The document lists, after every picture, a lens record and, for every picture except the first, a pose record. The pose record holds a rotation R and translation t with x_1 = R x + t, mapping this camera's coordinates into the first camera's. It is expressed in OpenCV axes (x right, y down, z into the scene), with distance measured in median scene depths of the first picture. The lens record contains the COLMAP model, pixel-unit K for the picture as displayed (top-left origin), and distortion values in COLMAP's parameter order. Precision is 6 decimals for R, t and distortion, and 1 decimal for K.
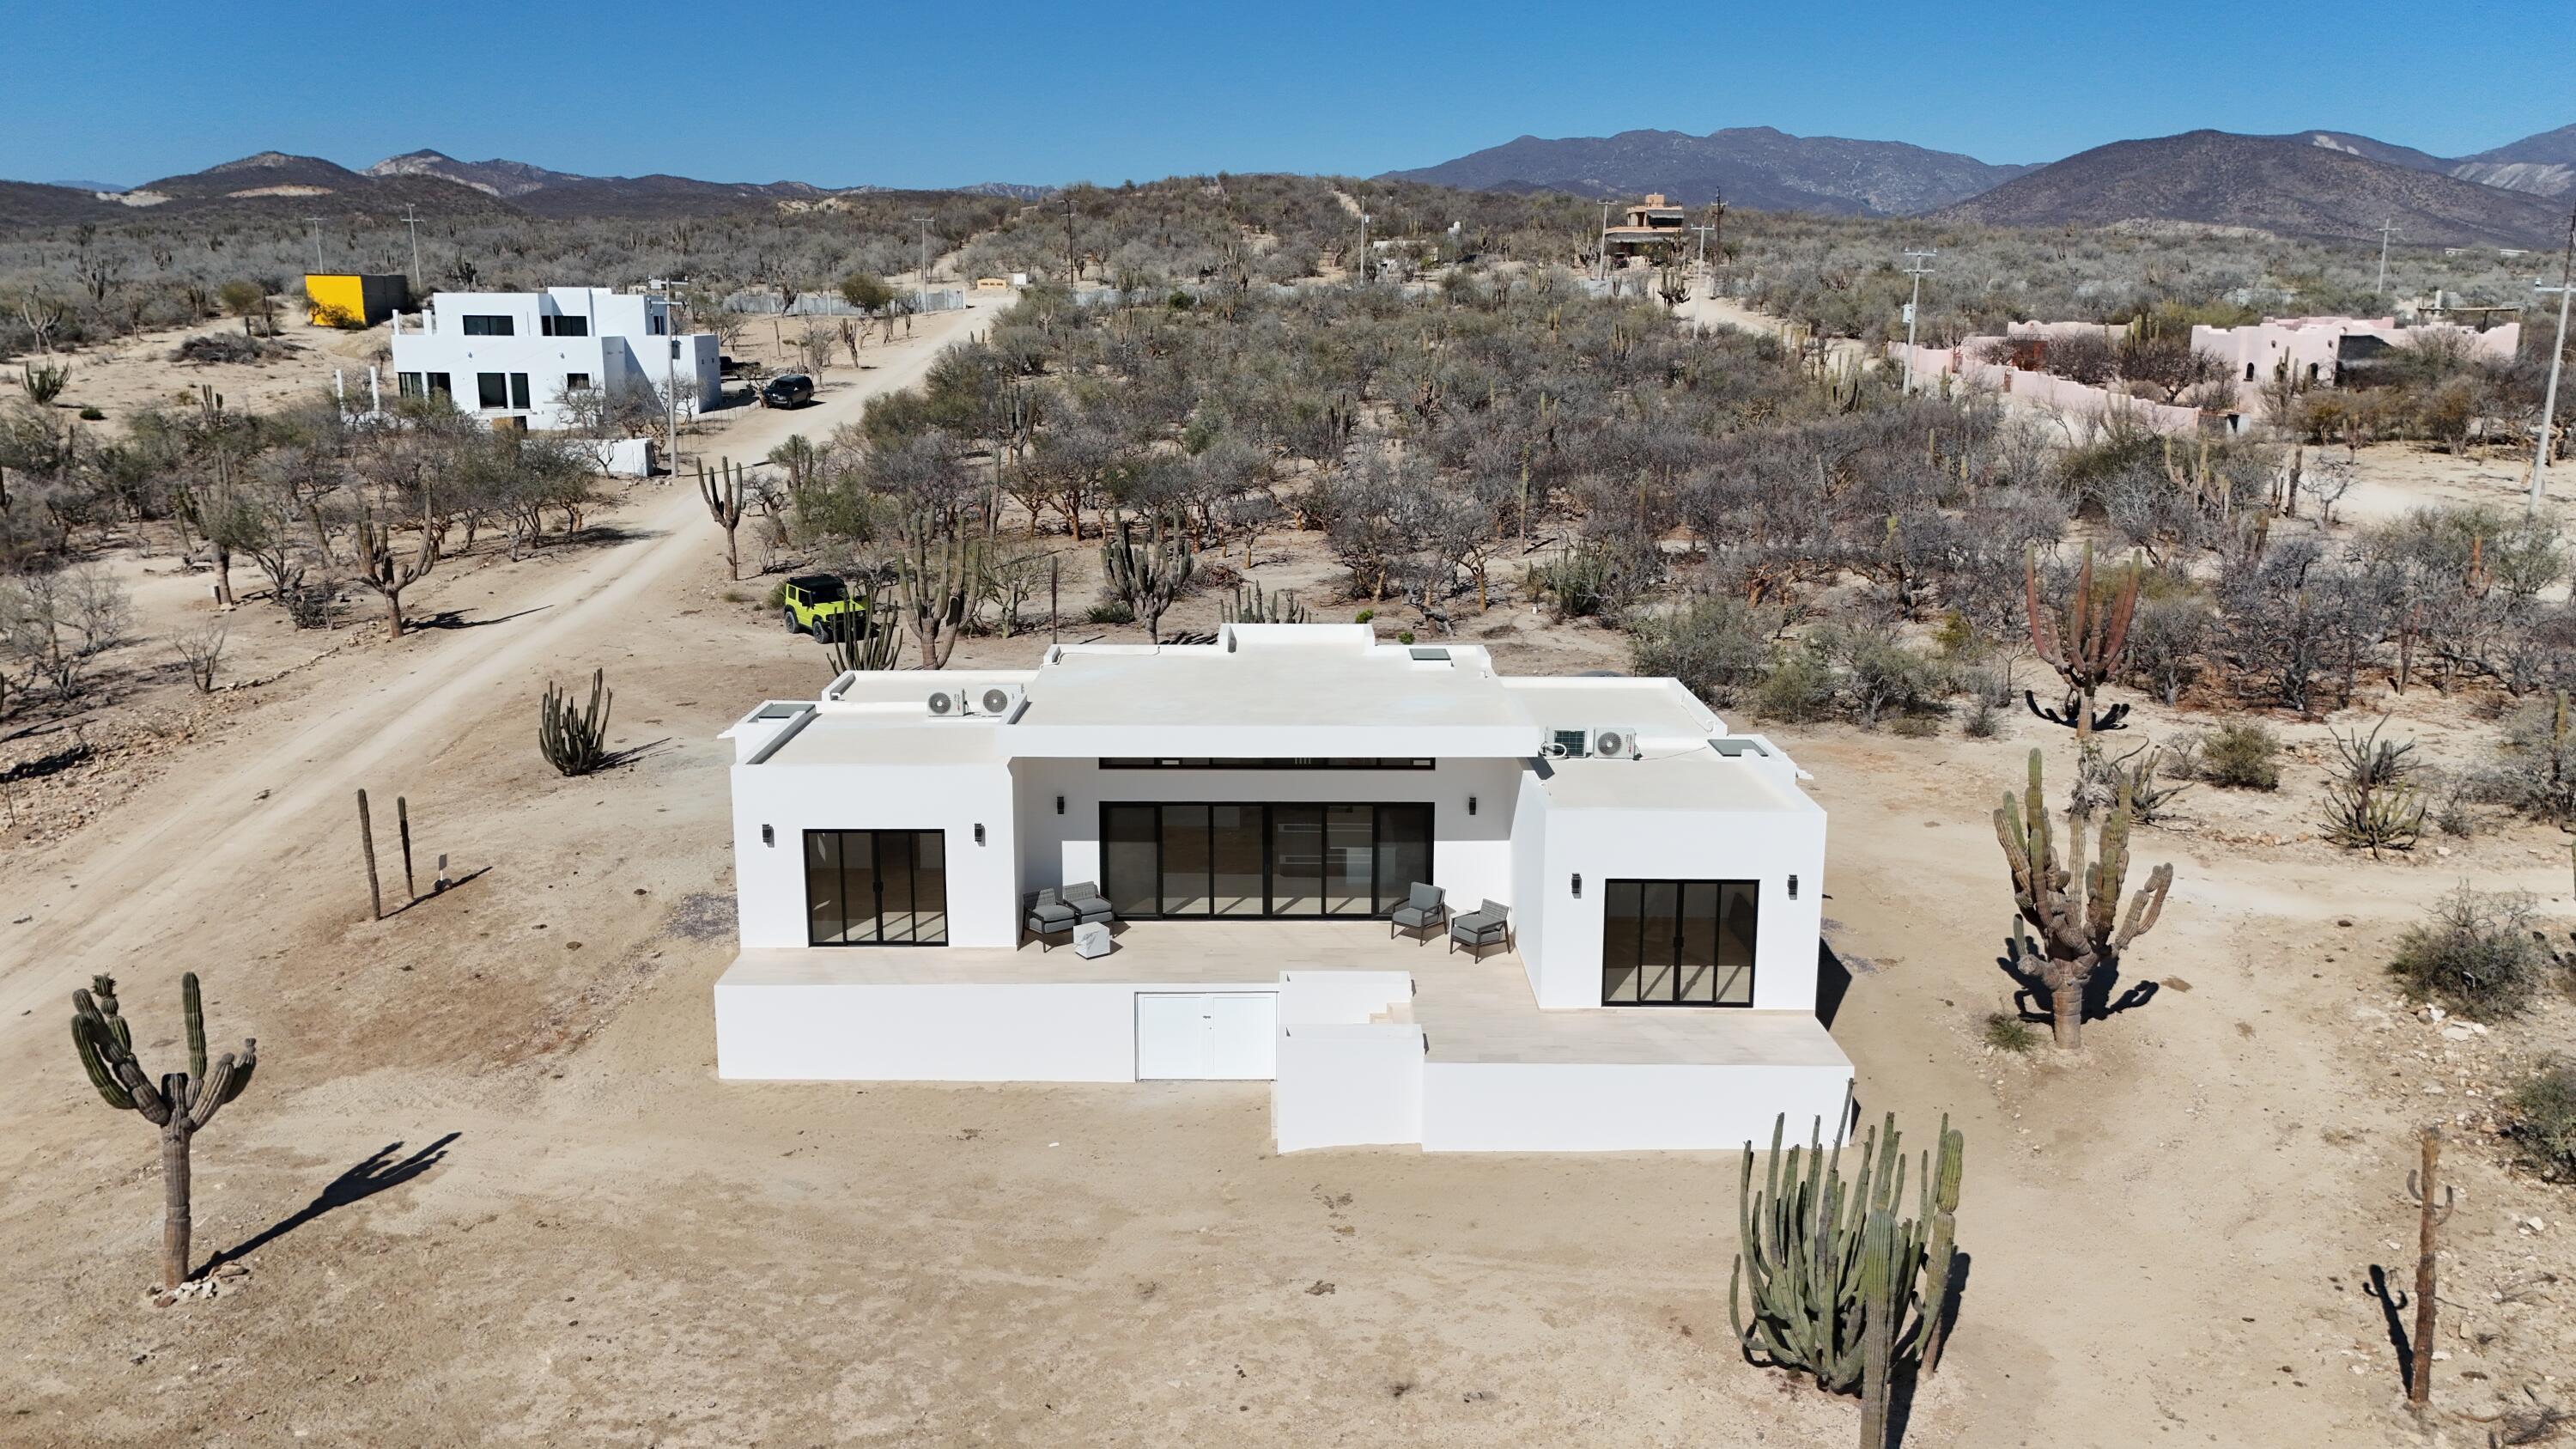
lens RADIAL K [[1879.9, 0, 1301.7], [0, 1879.9, 716.4], [0, 0, 1]] dist [0.076914, -0.075479]
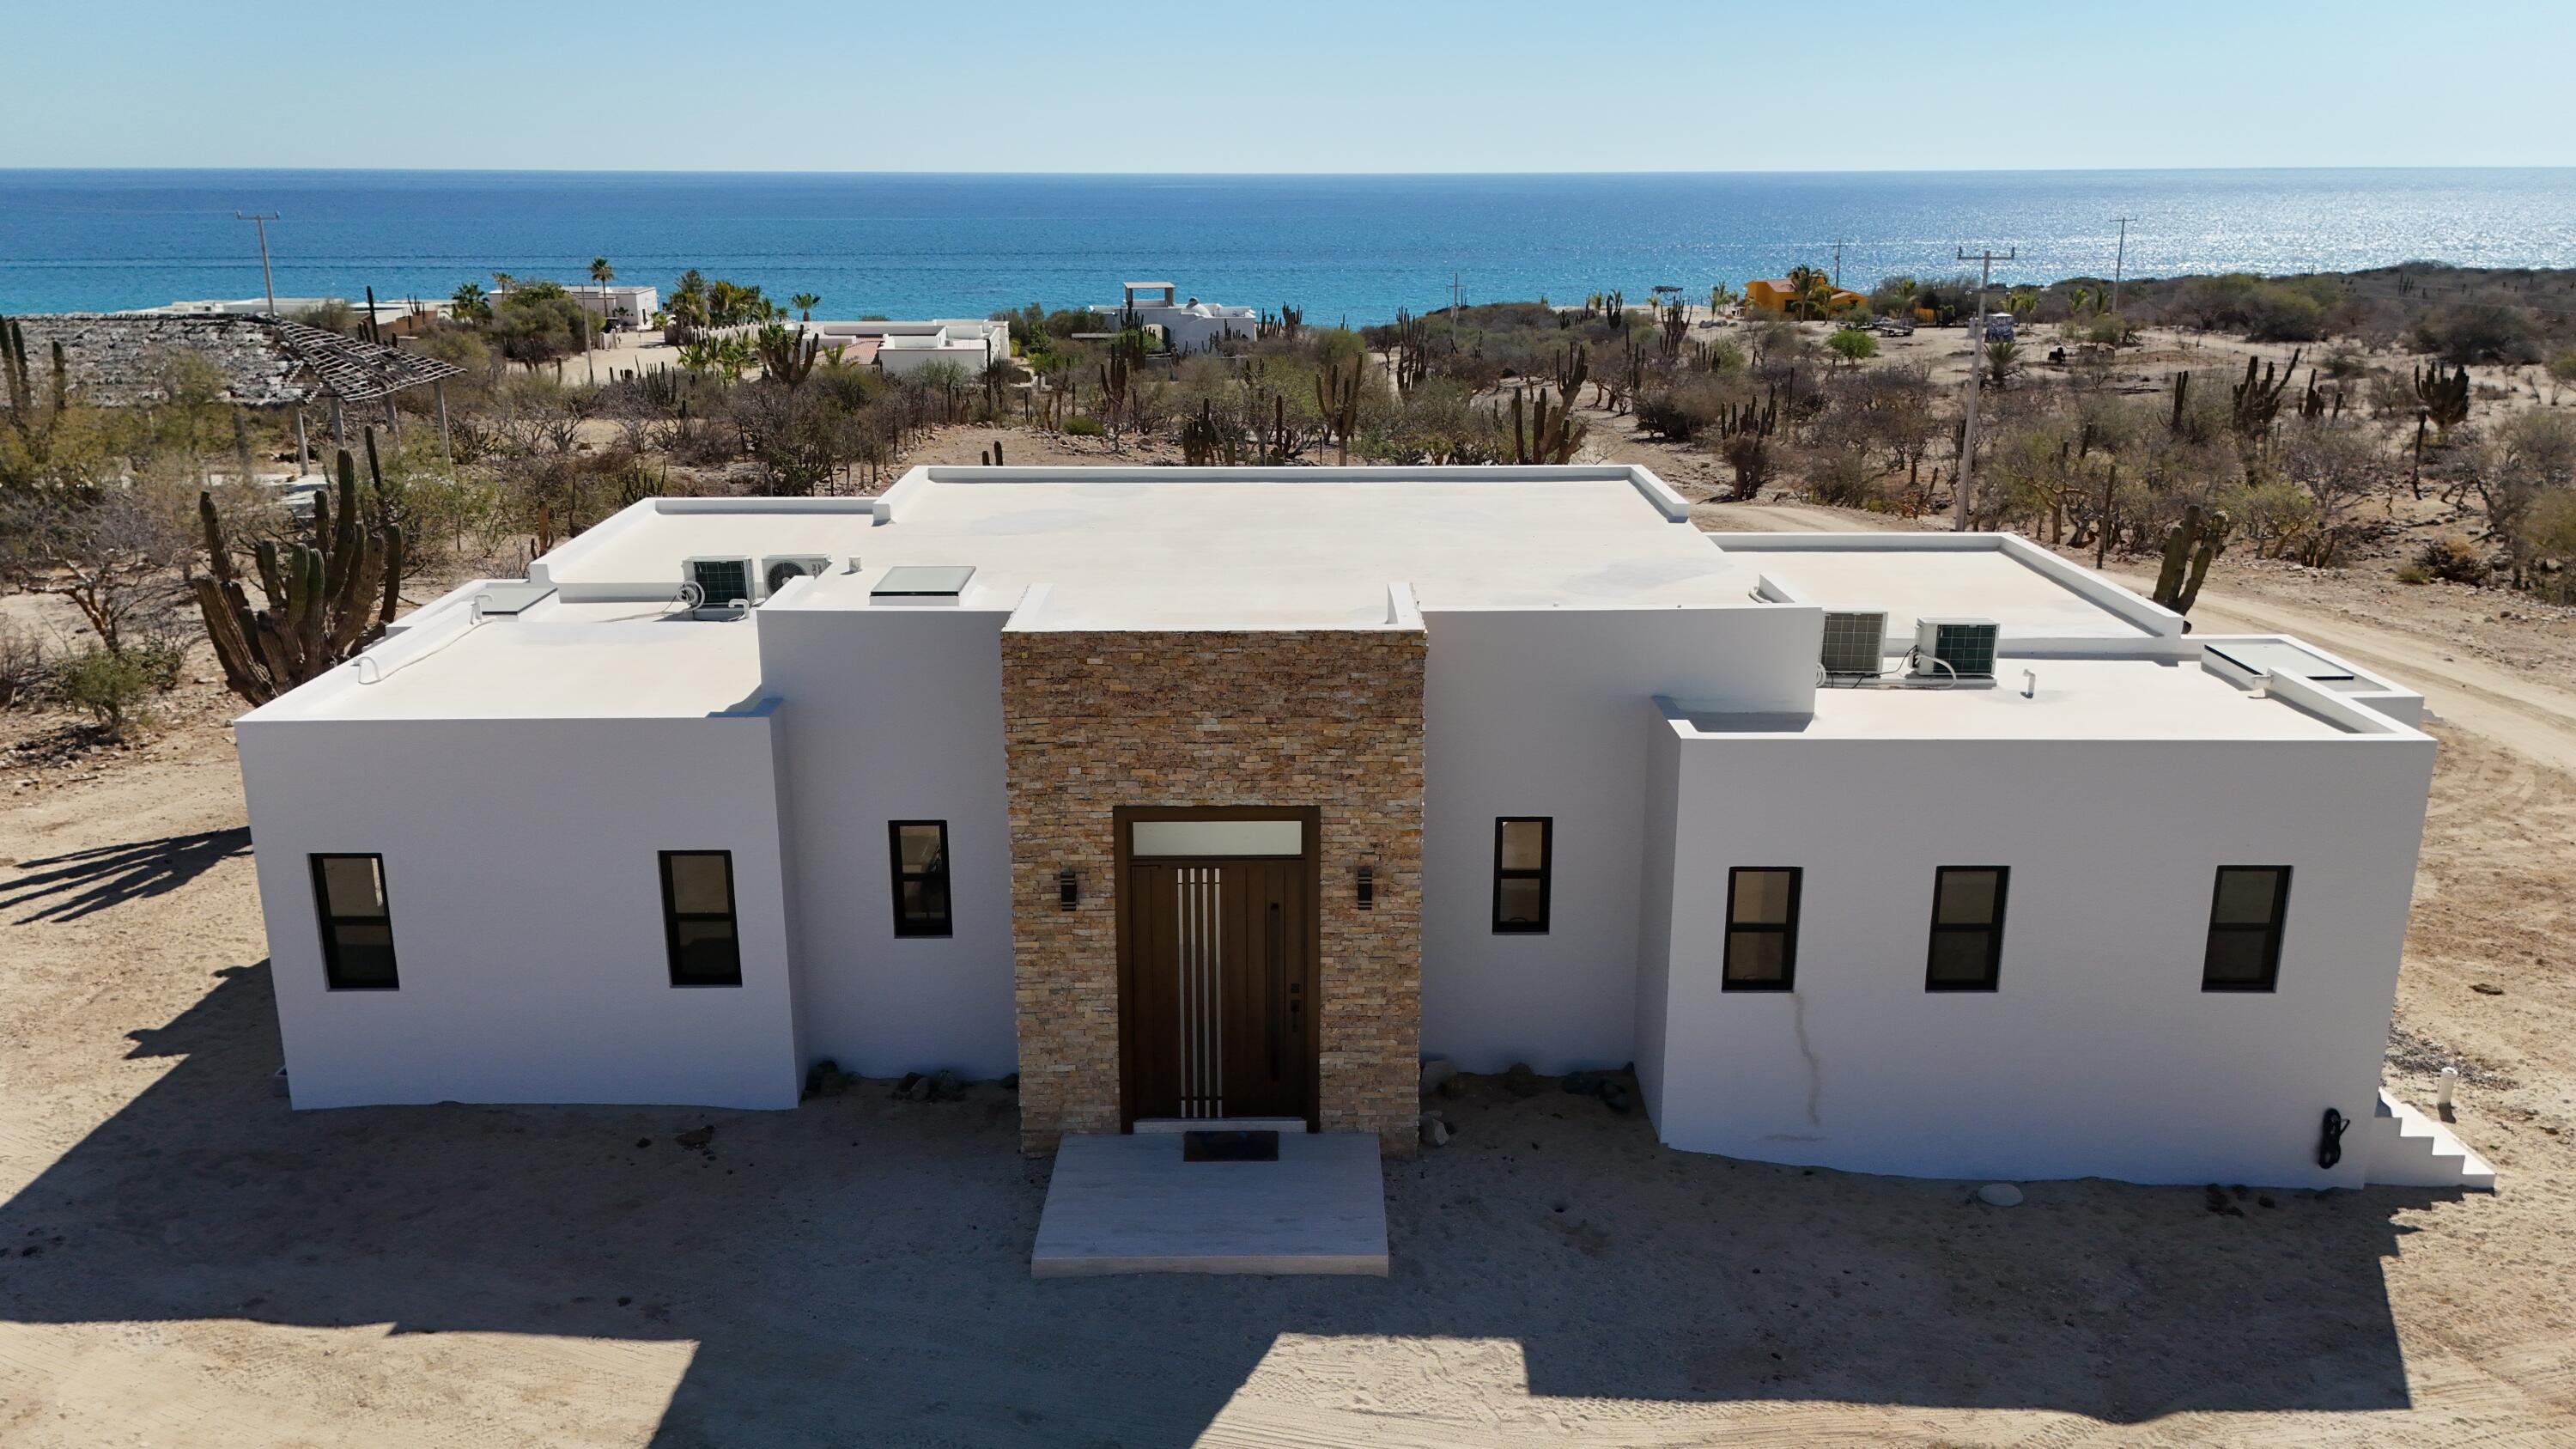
lens RADIAL K [[1879.9, 0, 1301.7], [0, 1879.9, 716.4], [0, 0, 1]] dist [0.076914, -0.075479]
pose [[-0.999985, -0.003435, -0.004155, -0.024338], [-0.004989, 0.881716, 0.471753, -0.250968], [0.002043, 0.471767, -0.881721, 1.652573]]
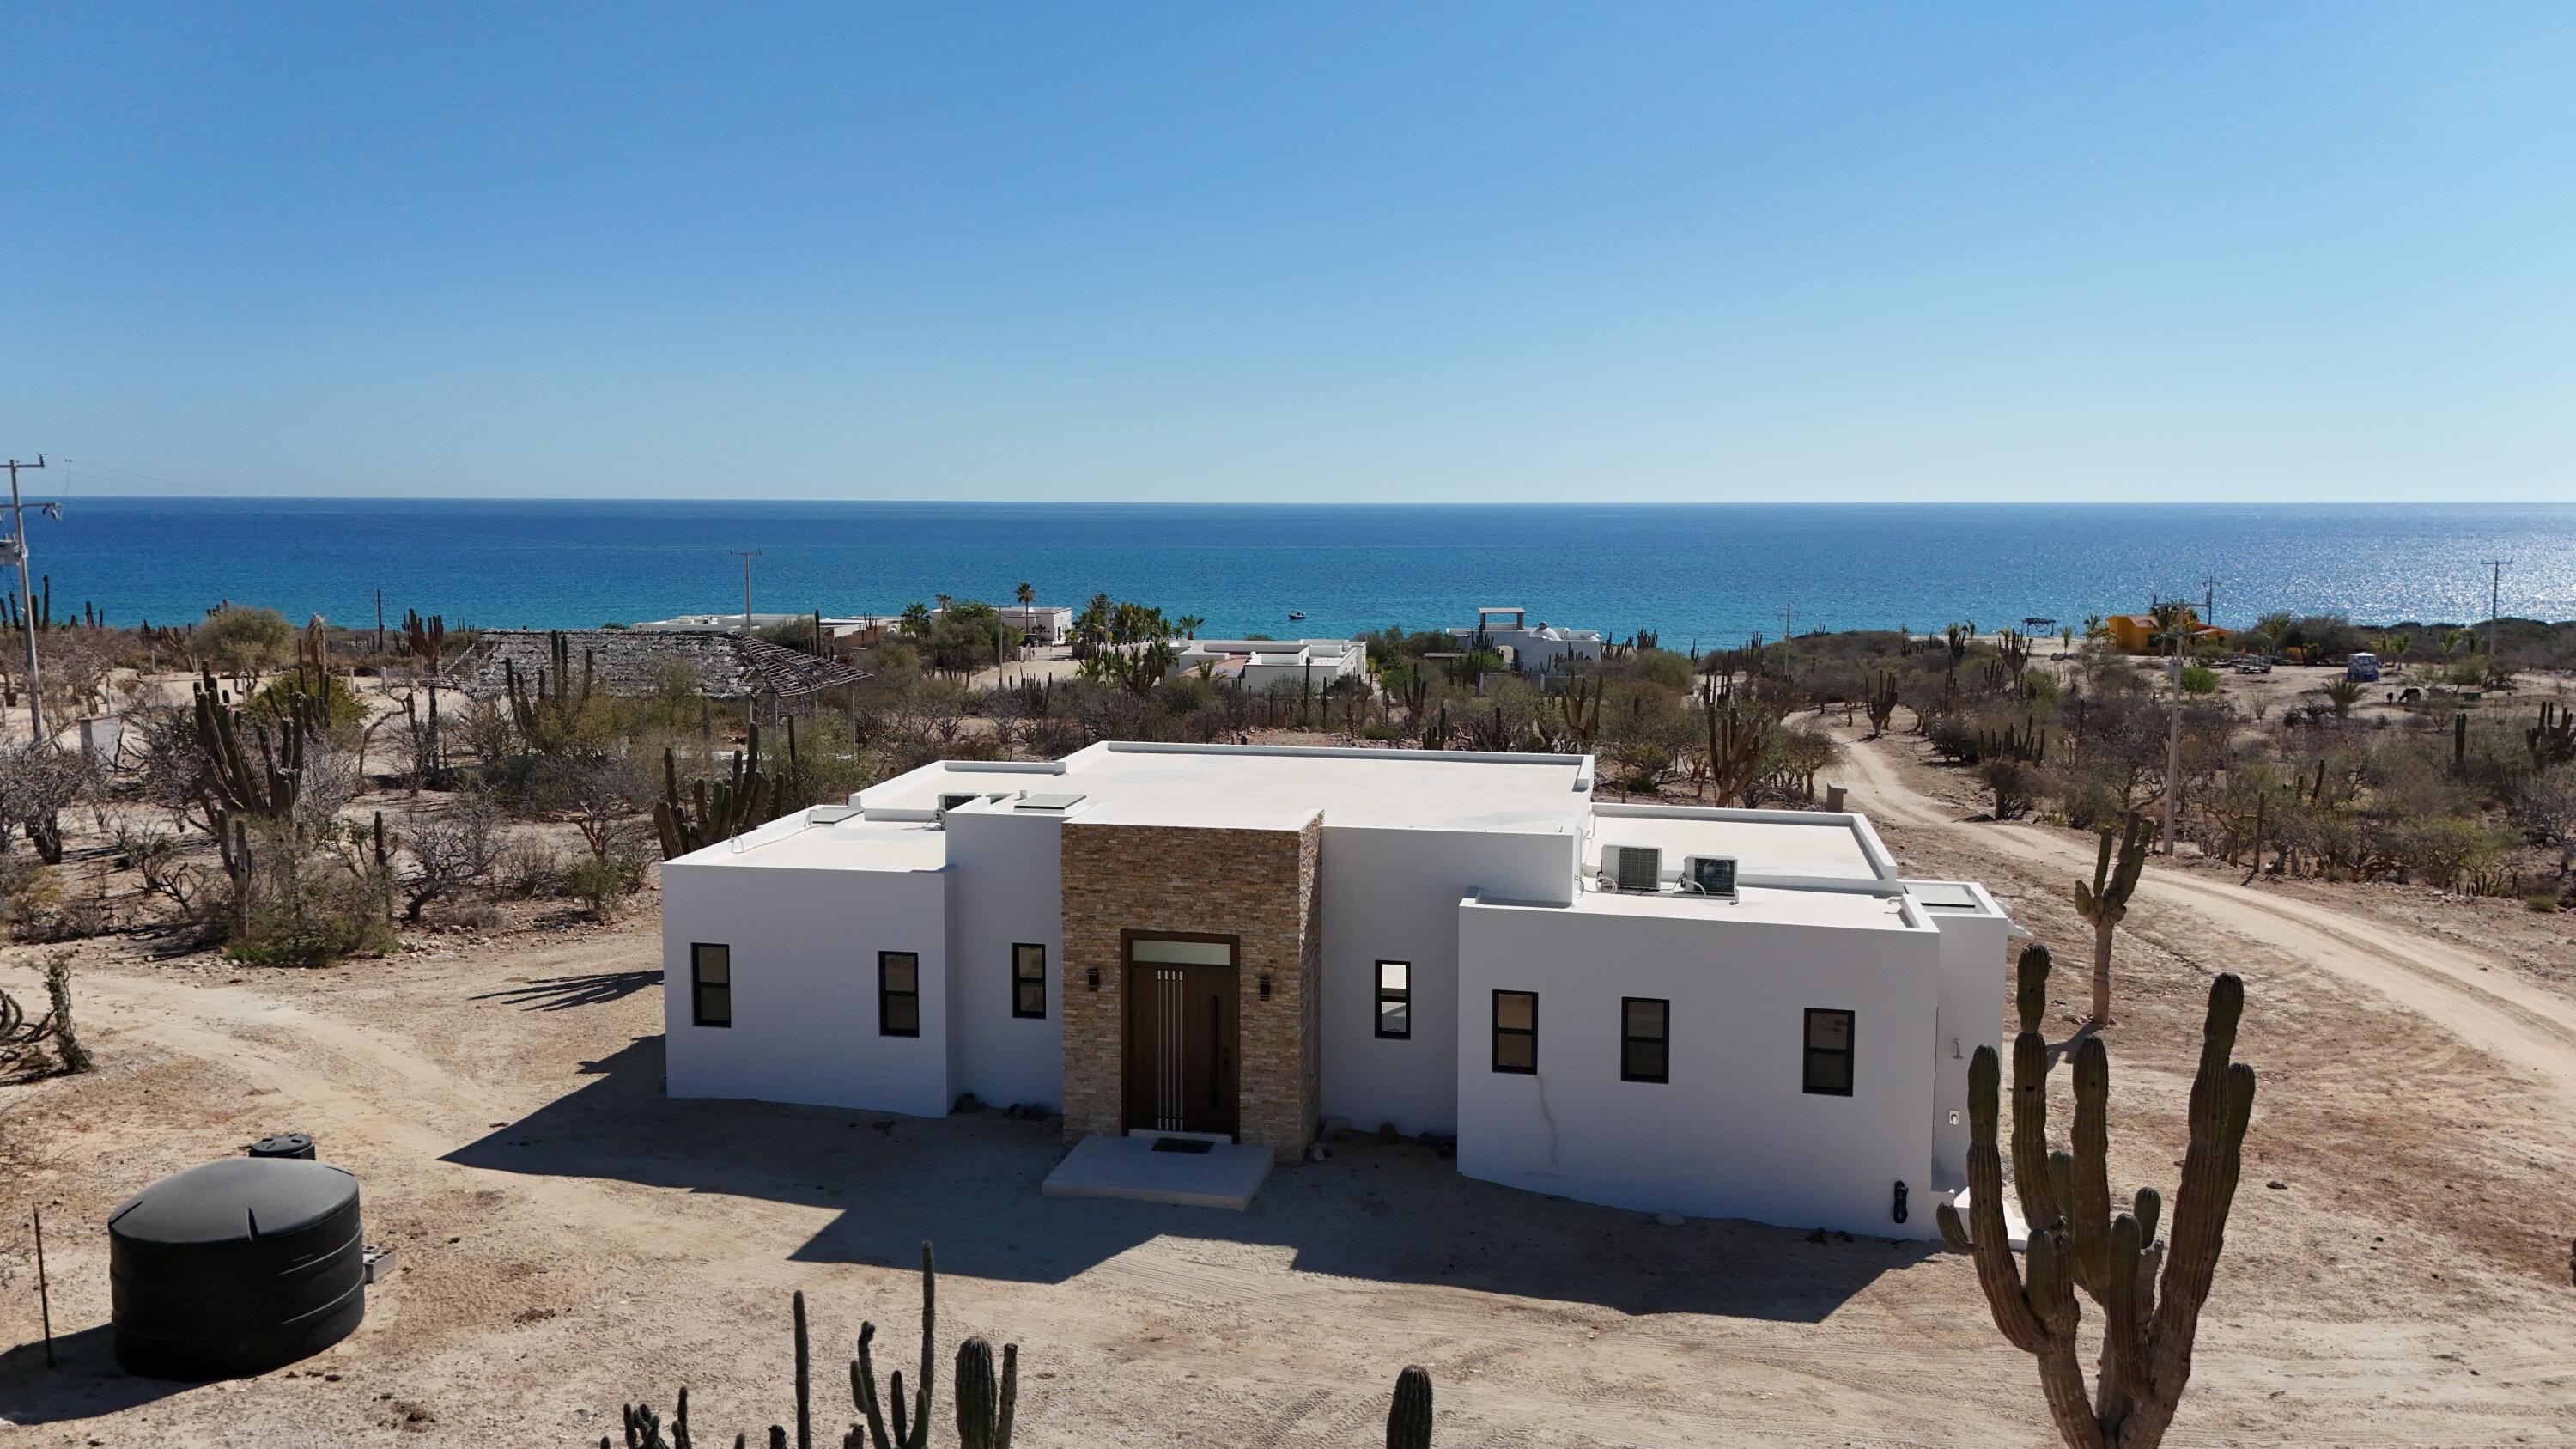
lens RADIAL K [[1879.9, 0, 1301.7], [0, 1879.9, 716.4], [0, 0, 1]] dist [0.076914, -0.075479]
pose [[-0.979217, -0.030392, 0.200524, -0.206514], [0.035276, 0.948115, 0.315965, -0.342173], [-0.199723, 0.316472, -0.927338, 1.937787]]
